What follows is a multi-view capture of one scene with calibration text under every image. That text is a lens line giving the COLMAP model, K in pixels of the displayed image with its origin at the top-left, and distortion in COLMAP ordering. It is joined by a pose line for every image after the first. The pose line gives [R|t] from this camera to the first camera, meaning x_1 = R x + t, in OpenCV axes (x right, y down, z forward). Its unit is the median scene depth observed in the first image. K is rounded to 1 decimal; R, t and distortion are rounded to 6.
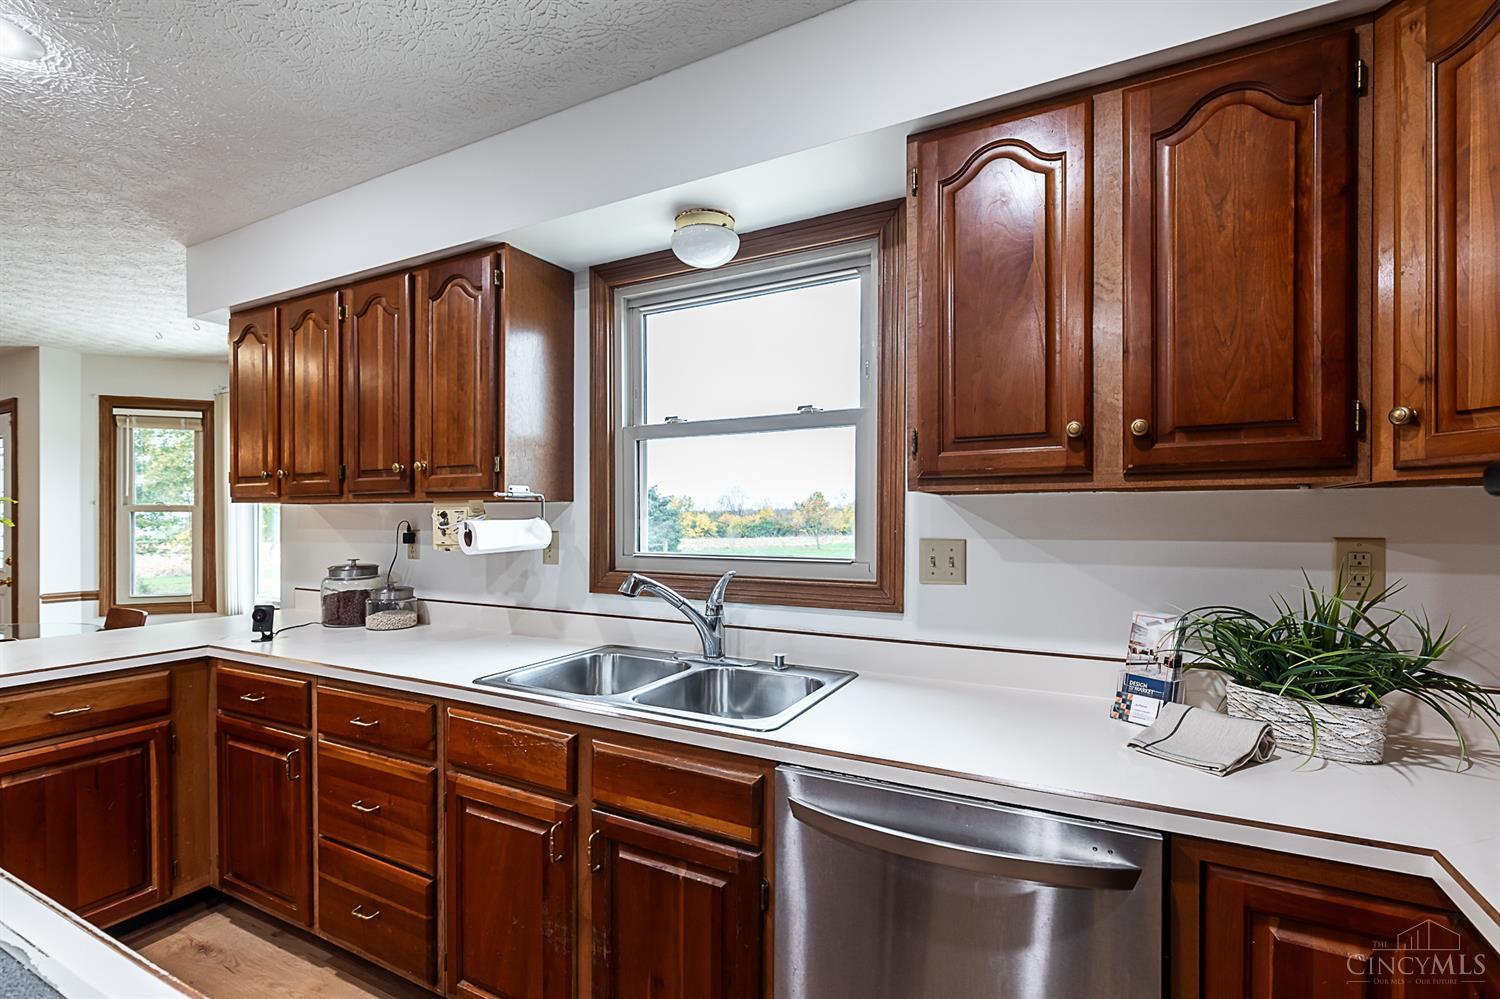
lens RADIAL K [[672.1, 0, 755.1], [0, 672.1, 519.7], [0, 0, 1]] dist [0.002842, -0.001103]
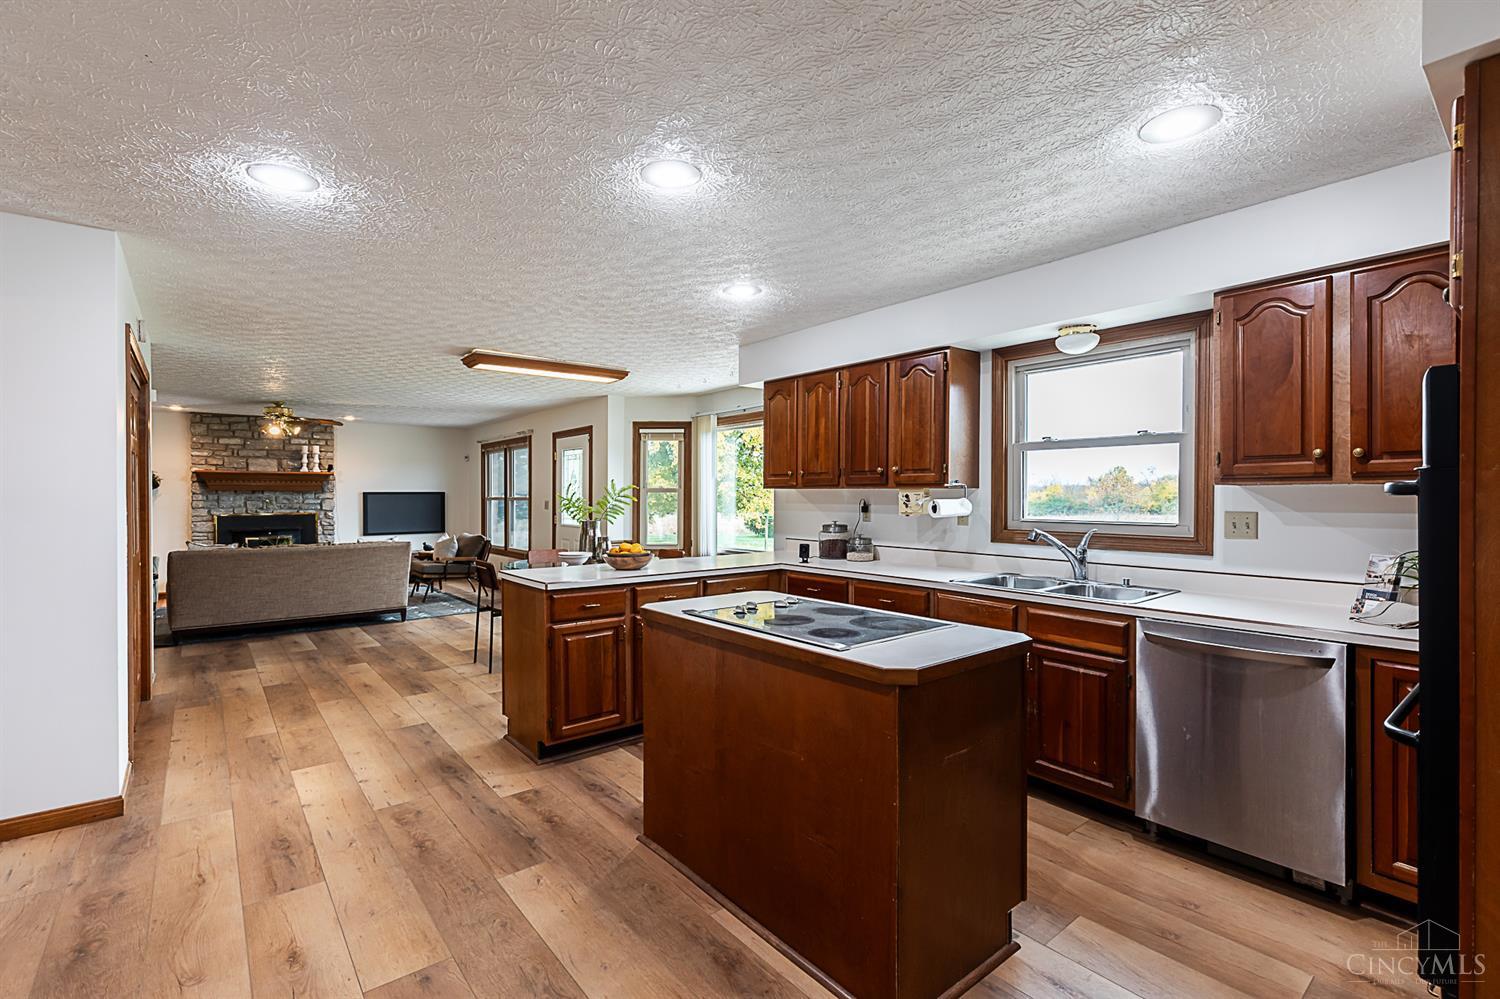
lens RADIAL K [[672.1, 0, 735.6], [0, 672.1, 497.7], [0, 0, 1]] dist [0.002842, -0.001103]
pose [[0.911866, 0.002394, -0.410481, -0.150083], [-0.001712, 0.999996, 0.002030, -0.006280], [0.410484, -0.001148, 0.911867, -0.864020]]
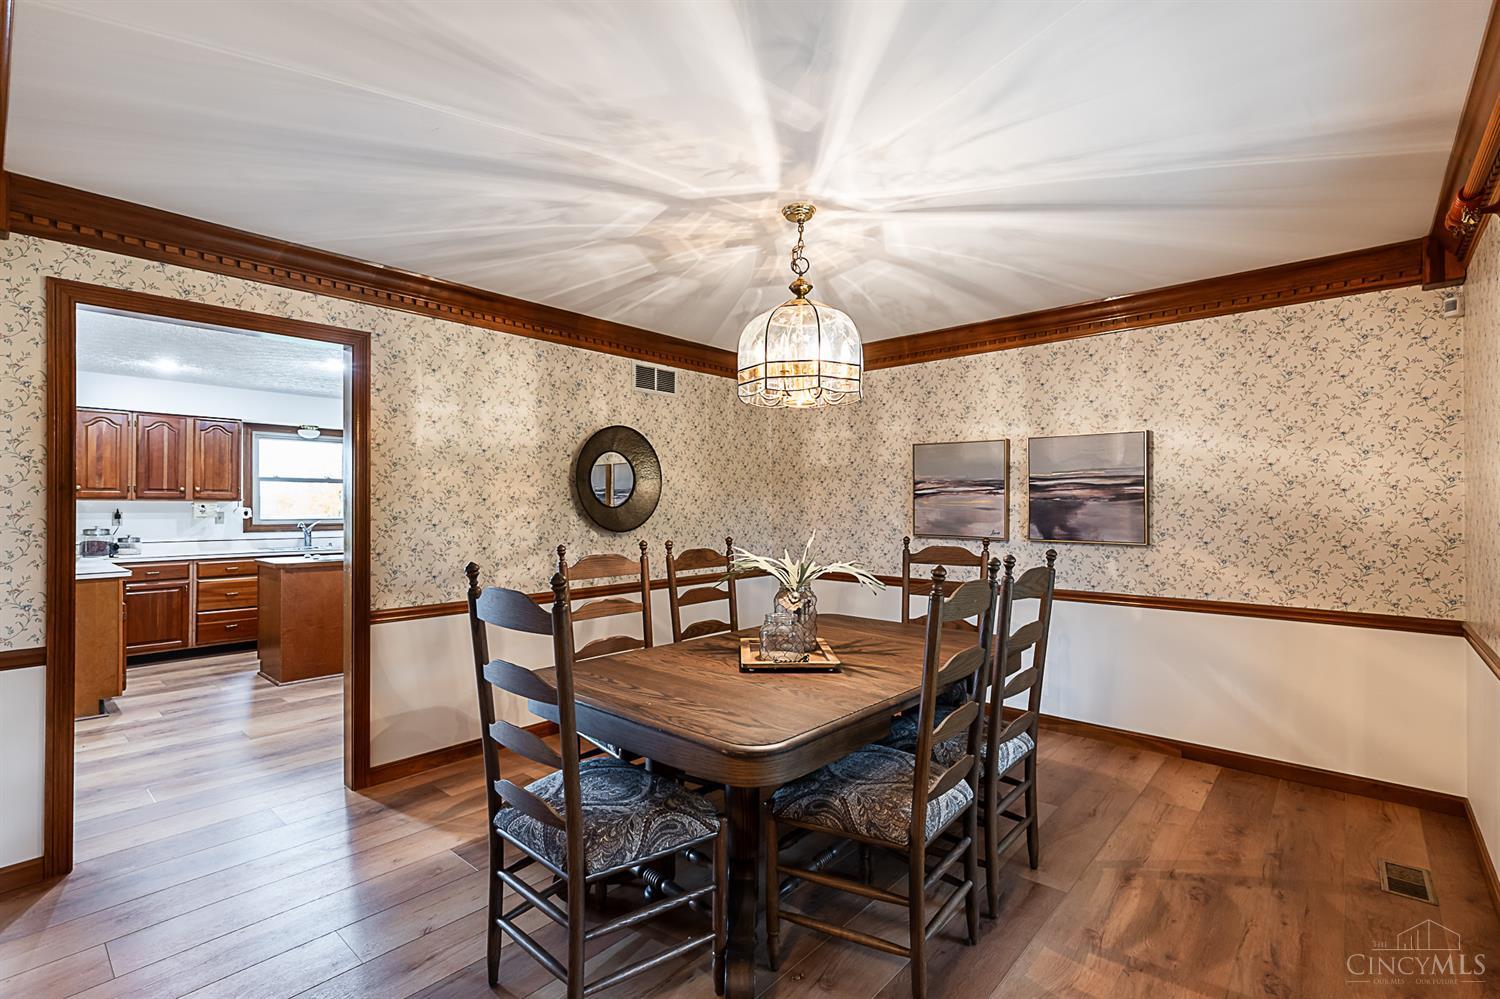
lens RADIAL K [[672.1, 0, 753.4], [0, 672.1, 501.9], [0, 0, 1]] dist [0.002842, -0.001103]
pose [[0.253261, 0.005014, 0.967385, -2.725265], [0.001845, 0.999982, -0.005666, -0.005535], [-0.967396, 0.003219, 0.253247, -2.033204]]
